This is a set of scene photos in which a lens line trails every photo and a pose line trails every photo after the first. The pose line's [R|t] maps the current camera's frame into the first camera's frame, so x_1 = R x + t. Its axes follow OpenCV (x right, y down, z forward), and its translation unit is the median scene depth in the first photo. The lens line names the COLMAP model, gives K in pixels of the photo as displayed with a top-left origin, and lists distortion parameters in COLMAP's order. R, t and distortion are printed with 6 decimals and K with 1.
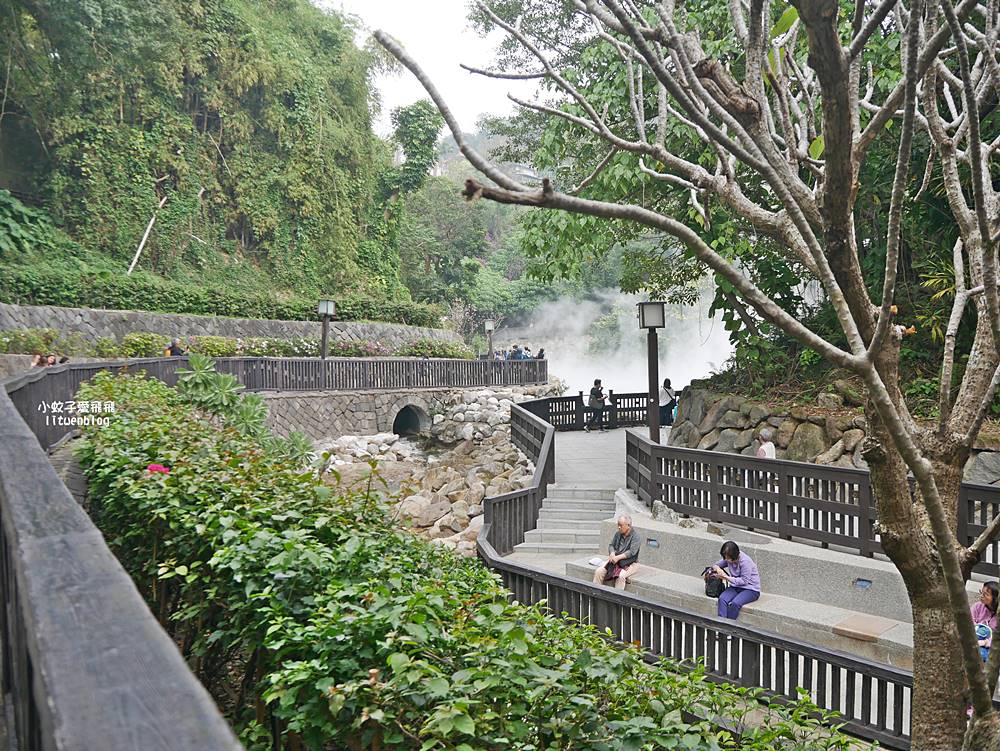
lens RADIAL K [[845.1, 0, 503.1], [0, 845.1, 377.8], [0, 0, 1]] dist [-0.058915, 0.042969]
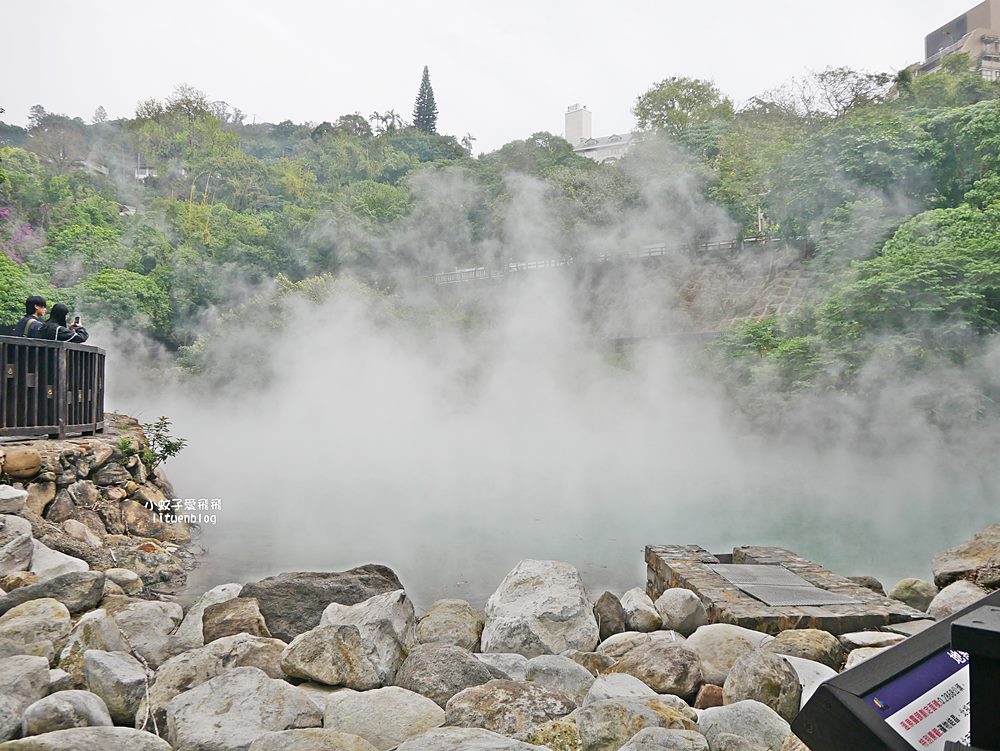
lens RADIAL K [[845.1, 0, 503.1], [0, 845.1, 377.8], [0, 0, 1]] dist [-0.058915, 0.042969]
pose [[0.883556, 0.032438, 0.467201, 0.044672], [-0.004211, 0.998108, -0.061336, 0.005876], [-0.468307, 0.052226, 0.882021, 0.765249]]
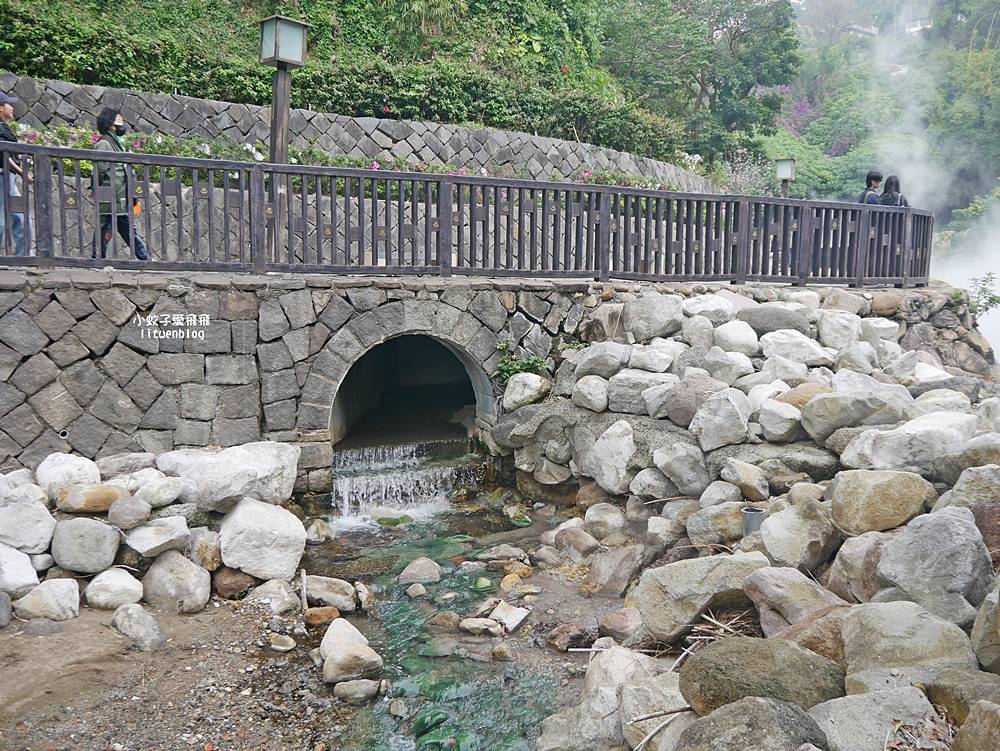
lens RADIAL K [[845.1, 0, 503.1], [0, 845.1, 377.8], [0, 0, 1]] dist [-0.058915, 0.042969]
pose [[0.936348, 0.072895, -0.343423, 0.010235], [-0.035084, 0.992739, 0.115062, 0.012796], [0.349316, -0.095689, 0.932106, 0.698618]]
